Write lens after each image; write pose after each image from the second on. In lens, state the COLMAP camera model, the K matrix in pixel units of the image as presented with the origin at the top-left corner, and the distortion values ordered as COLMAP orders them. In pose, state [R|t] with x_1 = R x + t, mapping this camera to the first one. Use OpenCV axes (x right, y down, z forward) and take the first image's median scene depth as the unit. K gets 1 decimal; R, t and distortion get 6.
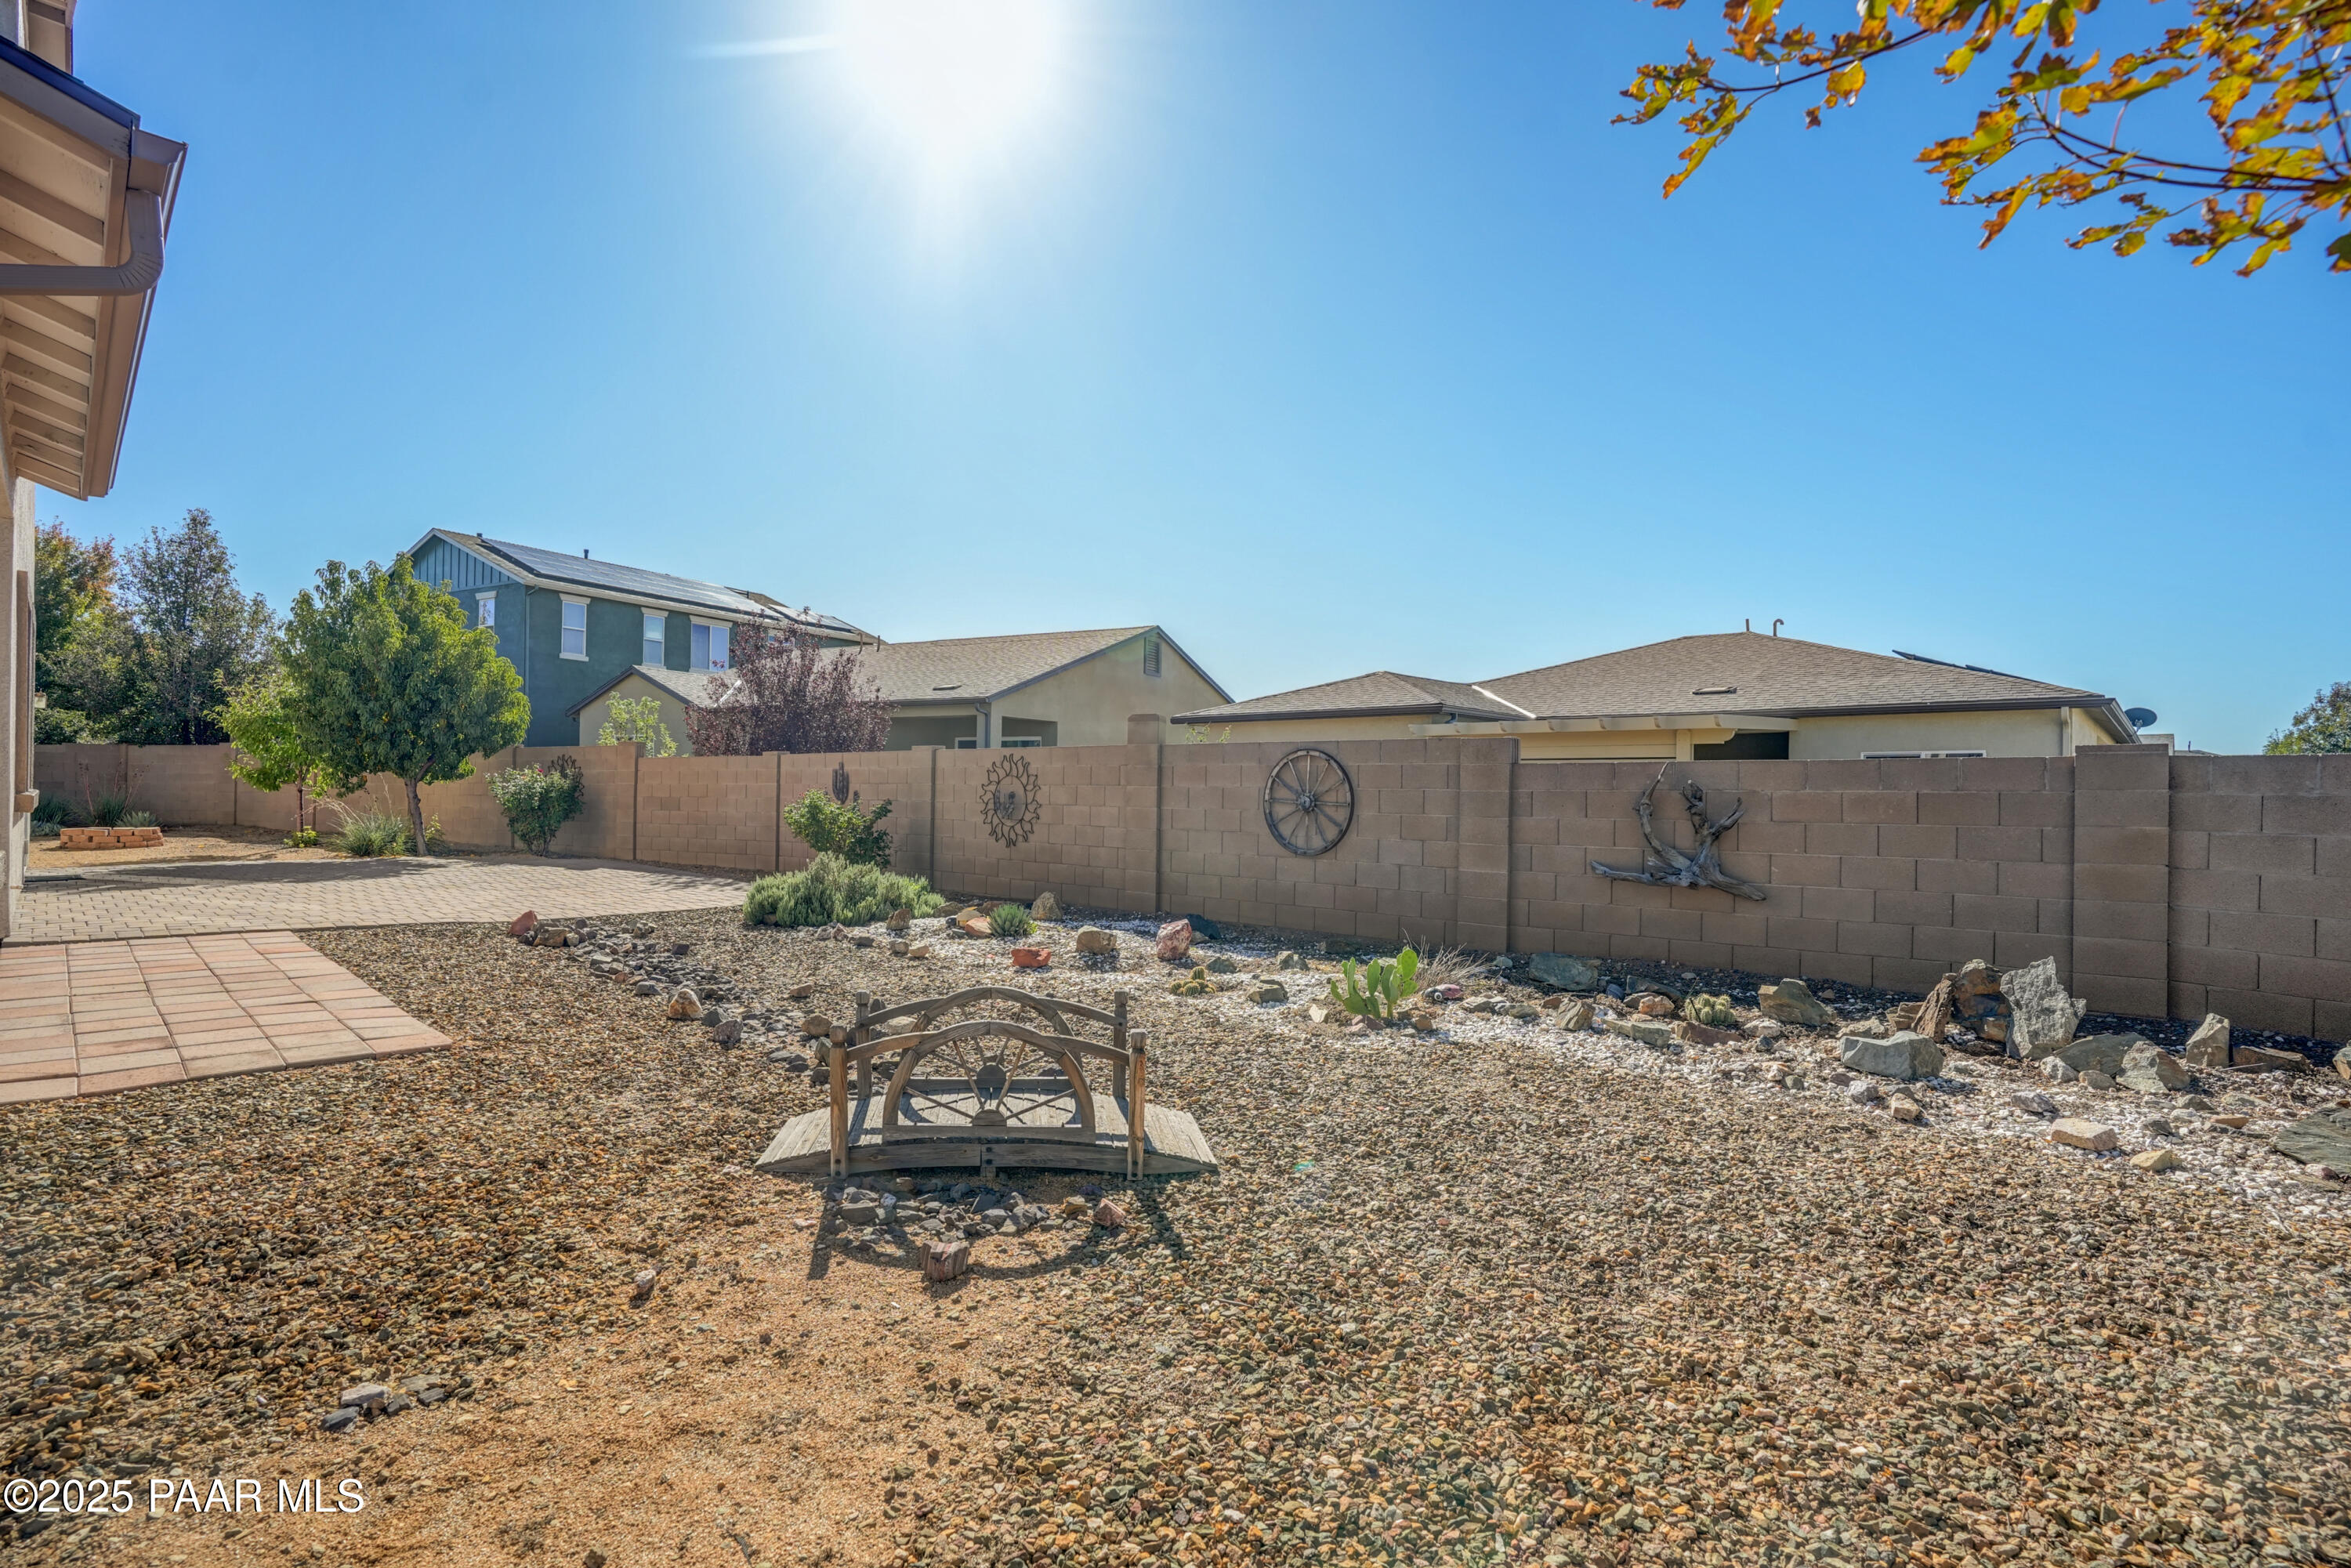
lens RADIAL K [[1113.5, 0, 1182.6], [0, 1113.5, 769.1], [0, 0, 1]] dist [-0.022399, -0.000089]
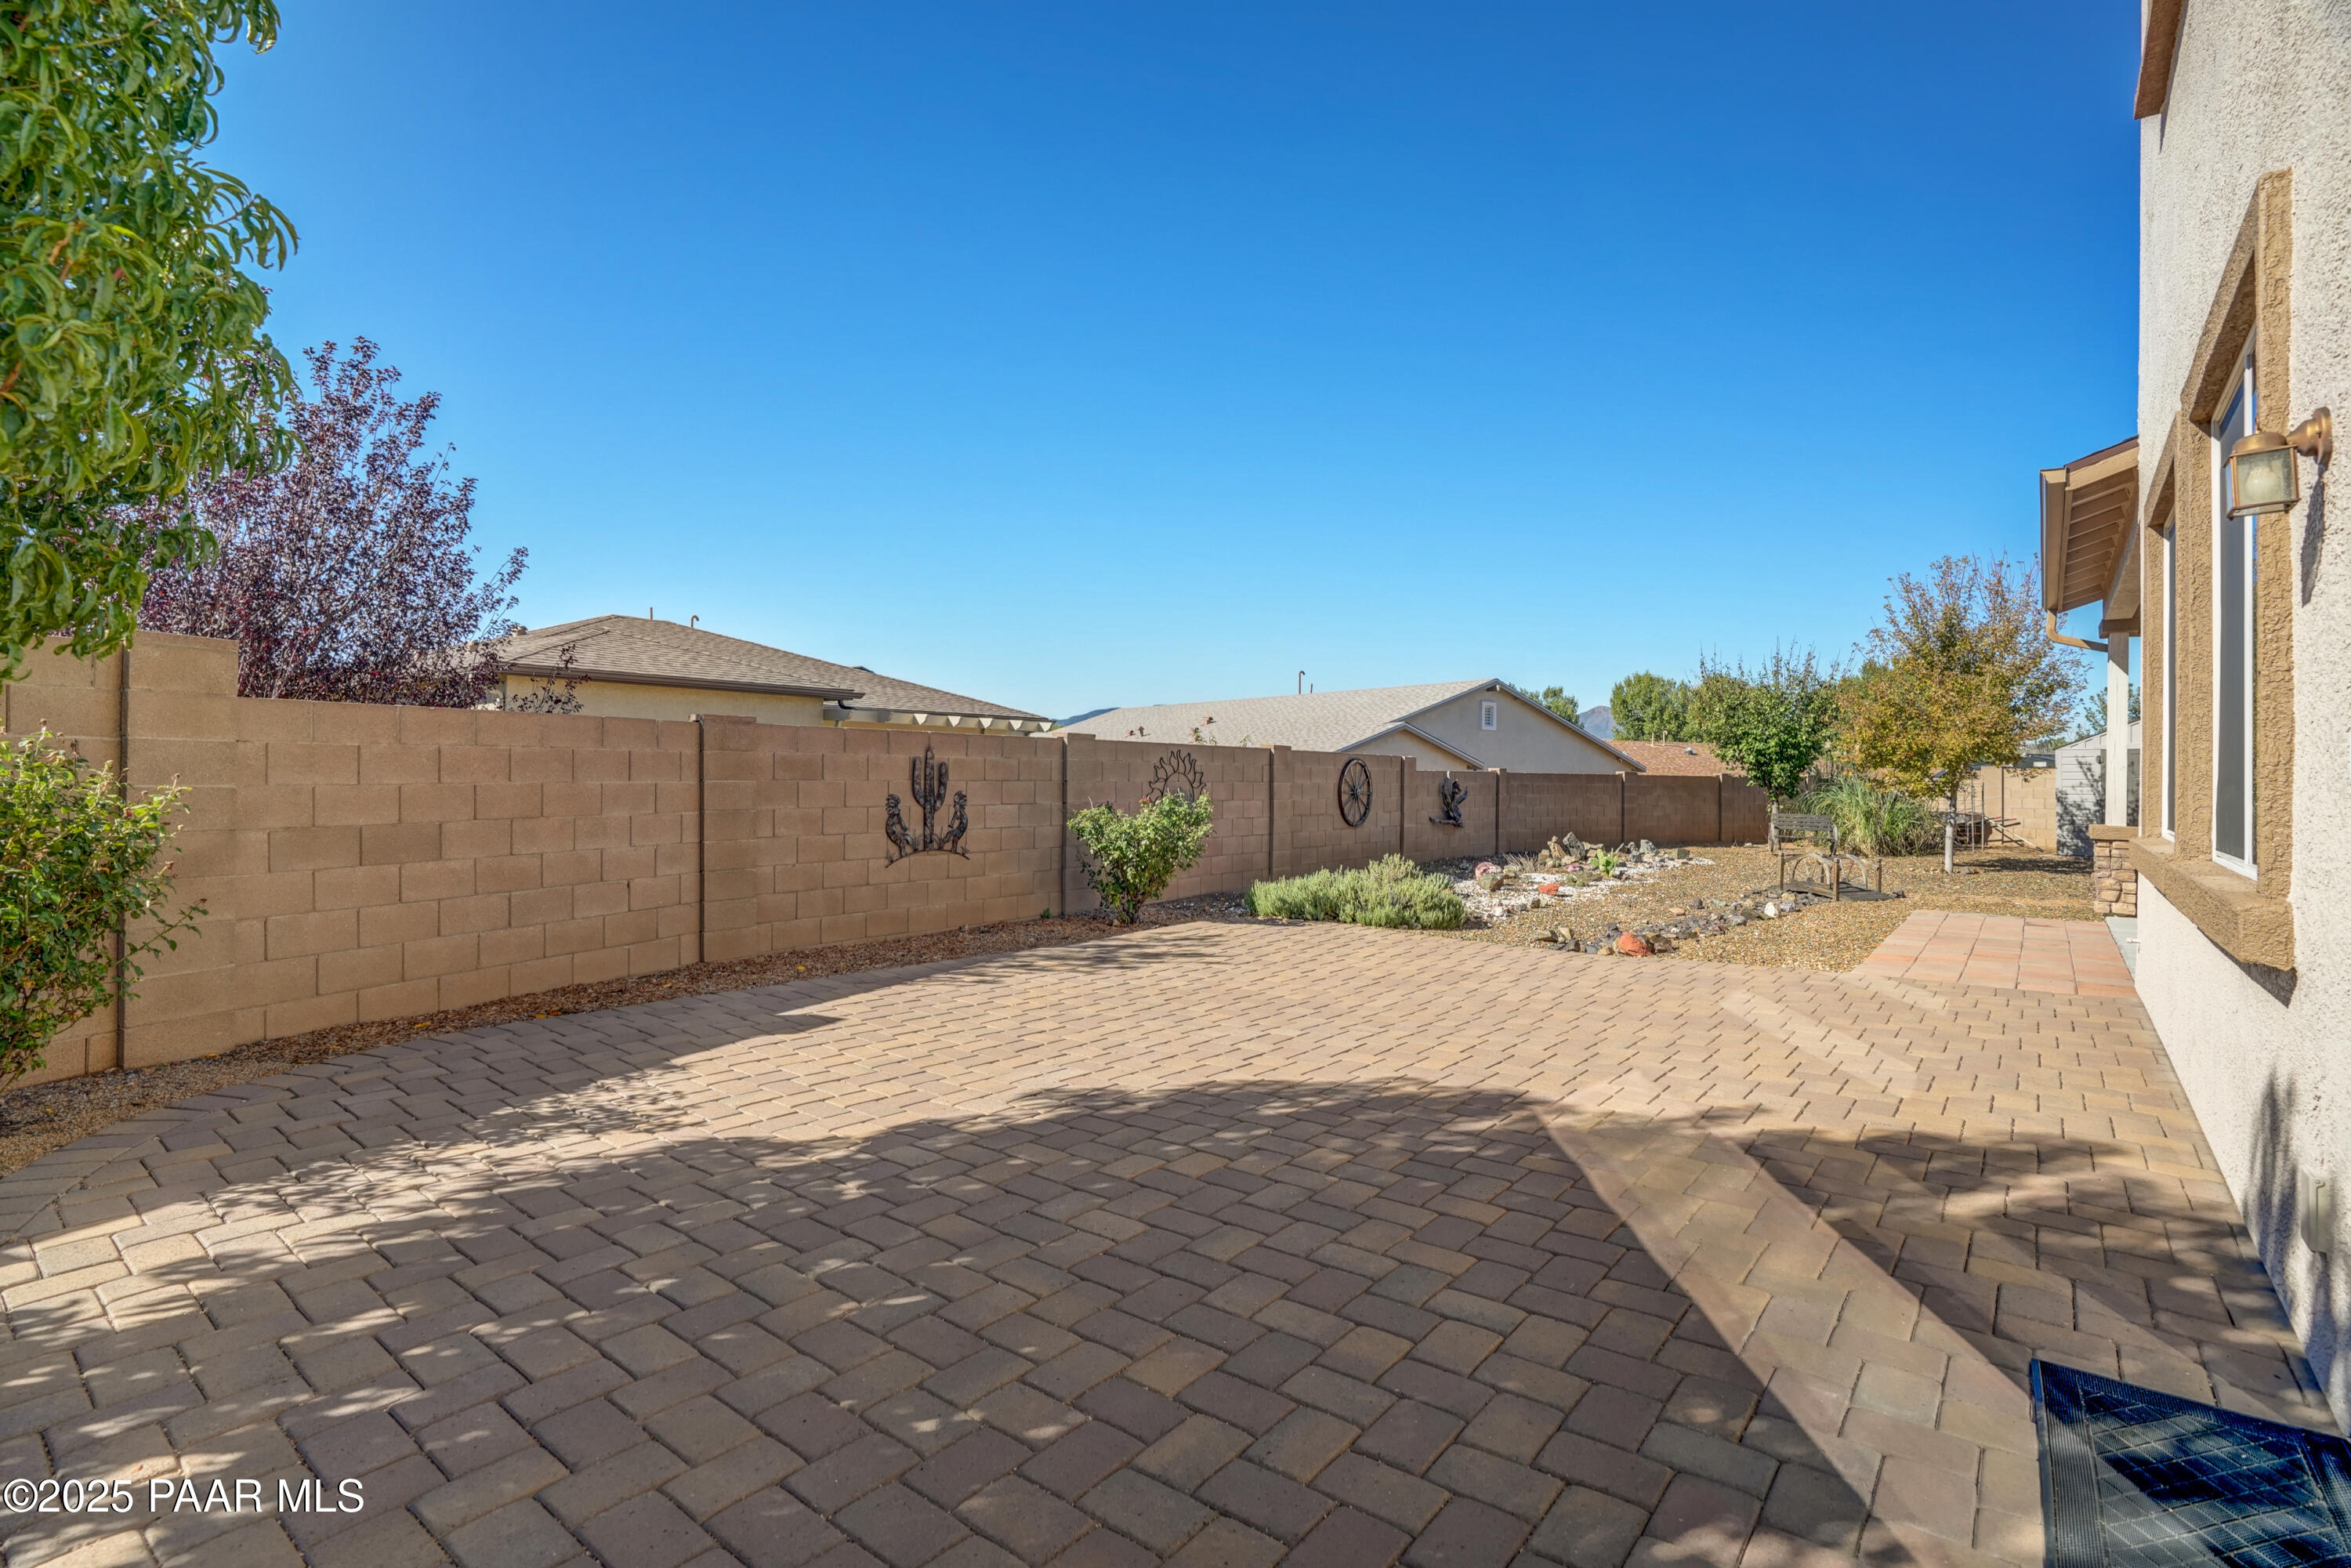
lens RADIAL K [[1113.5, 0, 1182.6], [0, 1113.5, 769.1], [0, 0, 1]] dist [-0.022399, -0.000089]
pose [[-0.064271, -0.005452, 0.997918, -1.490190], [-0.031735, 0.999490, 0.003417, -0.000646], [-0.997428, -0.031449, -0.064411, 1.385304]]
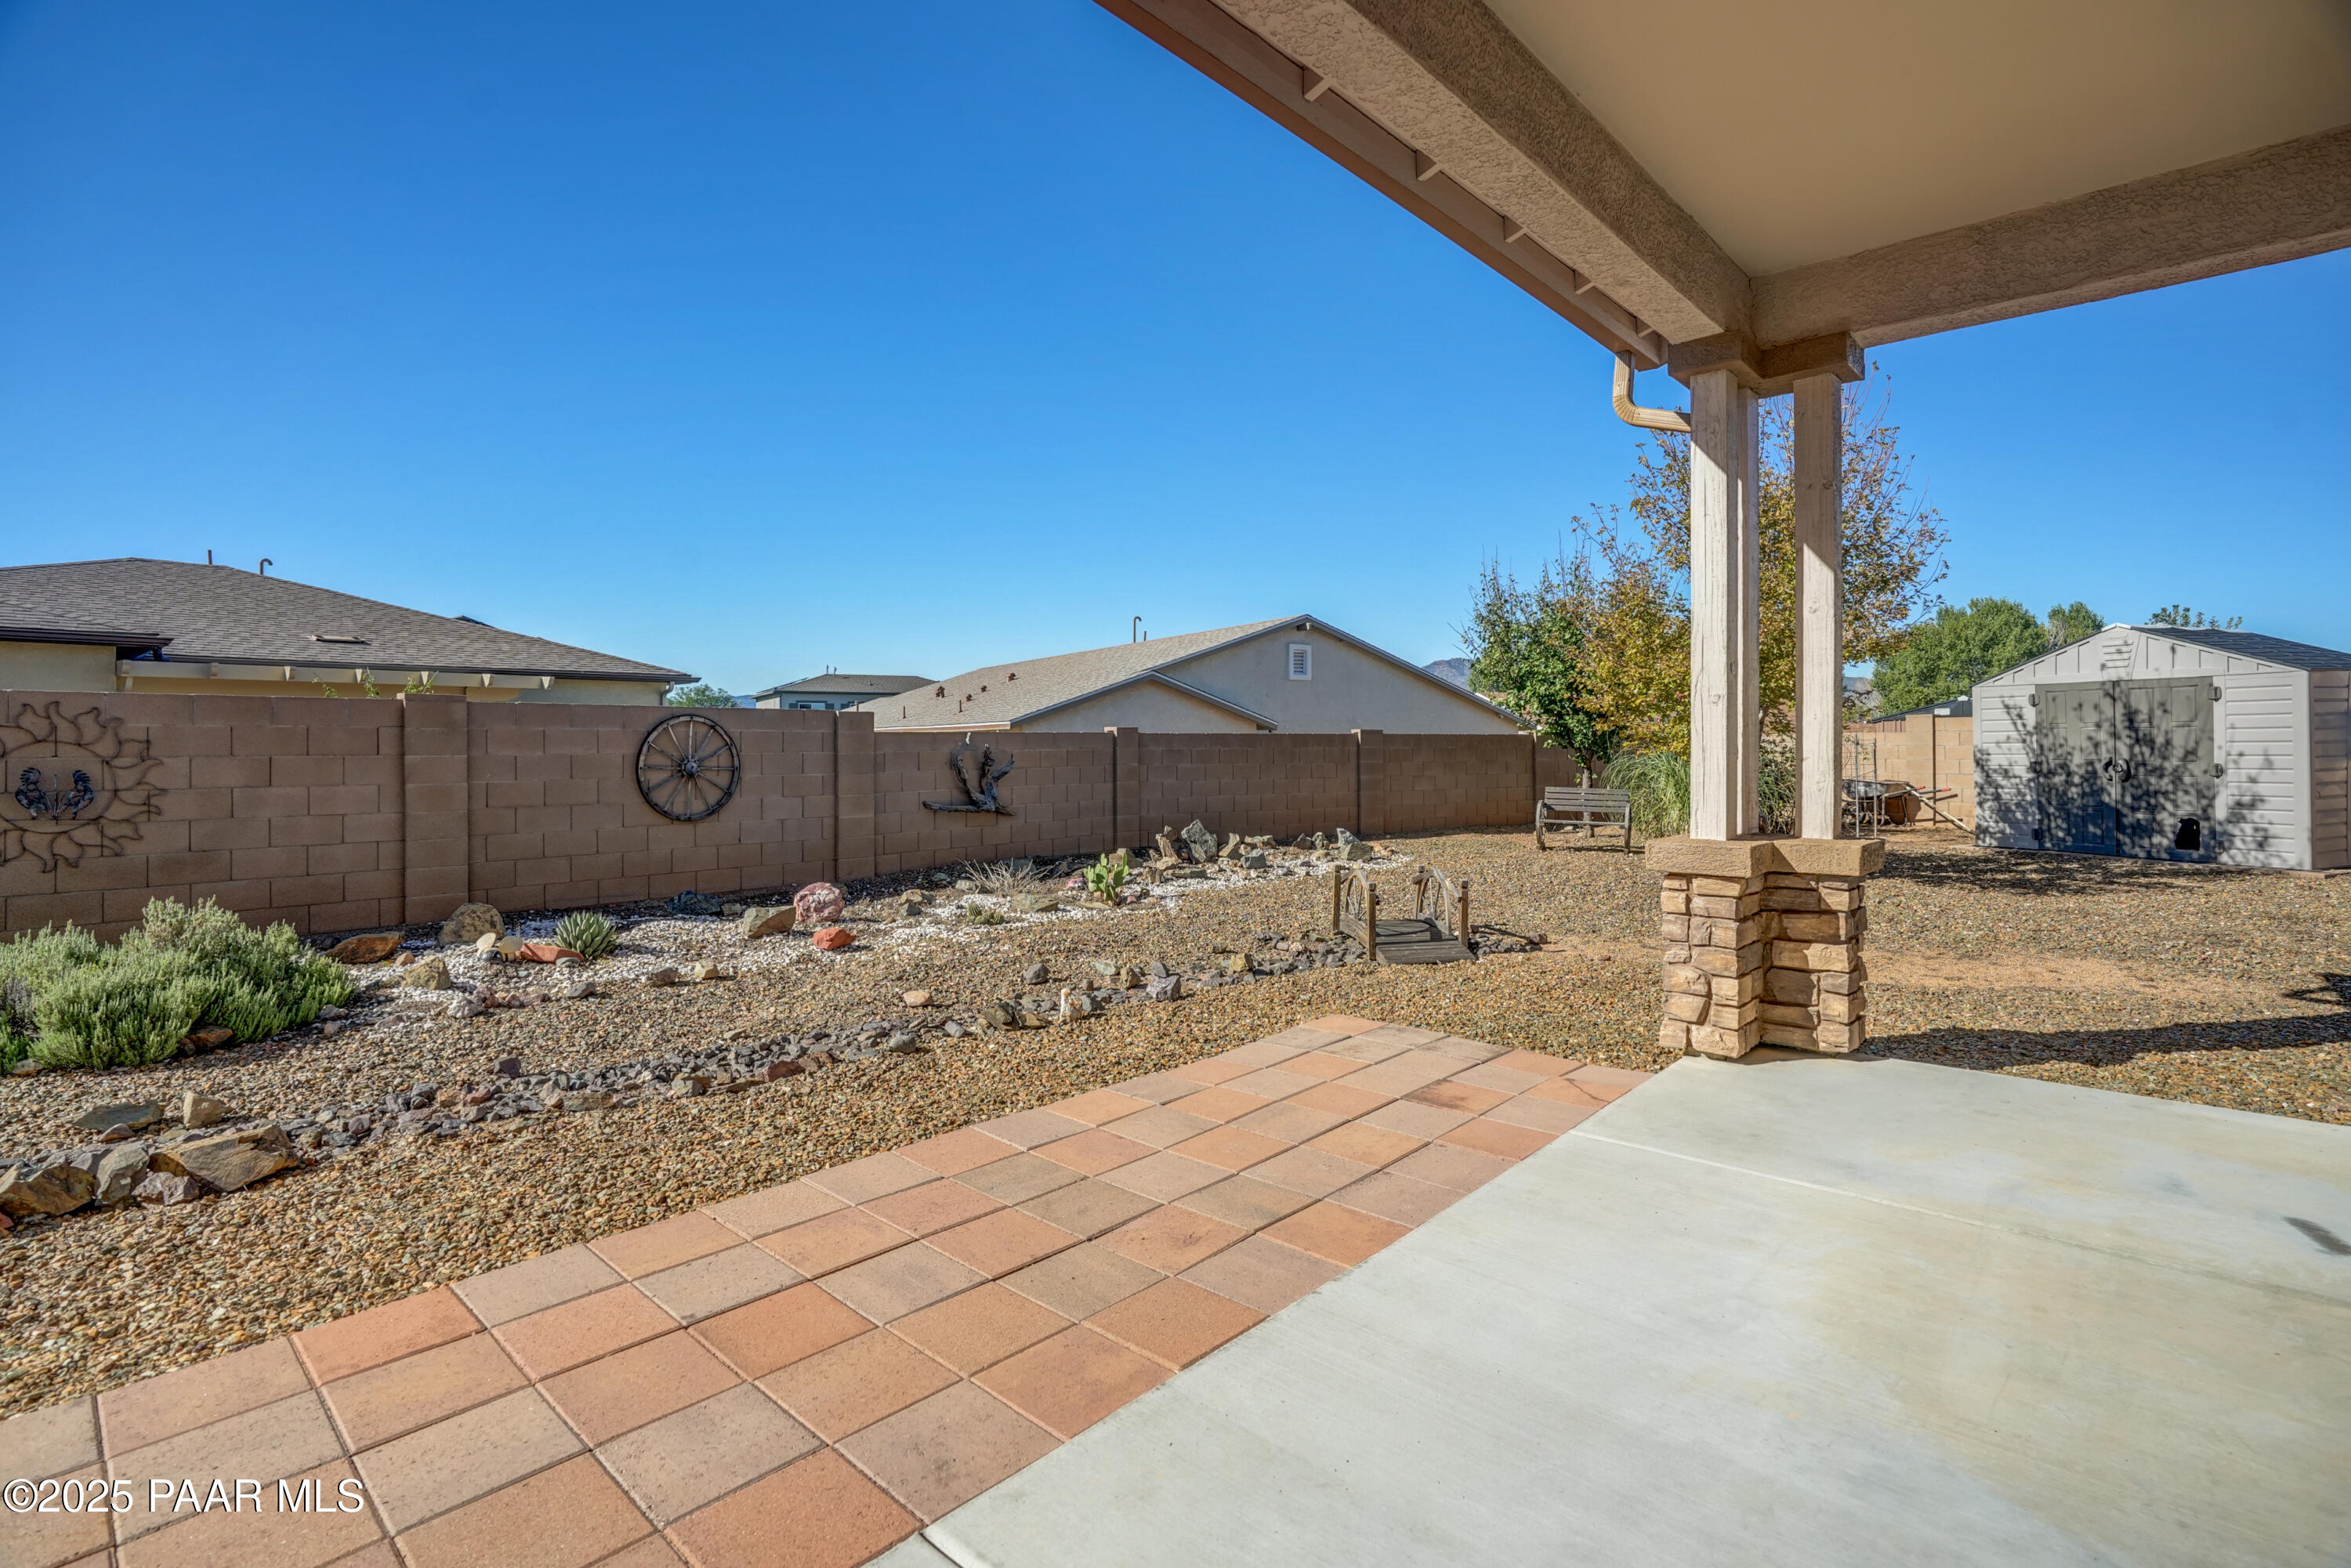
lens RADIAL K [[1113.5, 0, 1182.6], [0, 1113.5, 769.1], [0, 0, 1]] dist [-0.022399, -0.000089]
pose [[0.007951, -0.034321, 0.999379, -0.895031], [-0.016905, 0.999263, 0.034452, -0.010858], [-0.999825, -0.017169, 0.007365, 0.567962]]
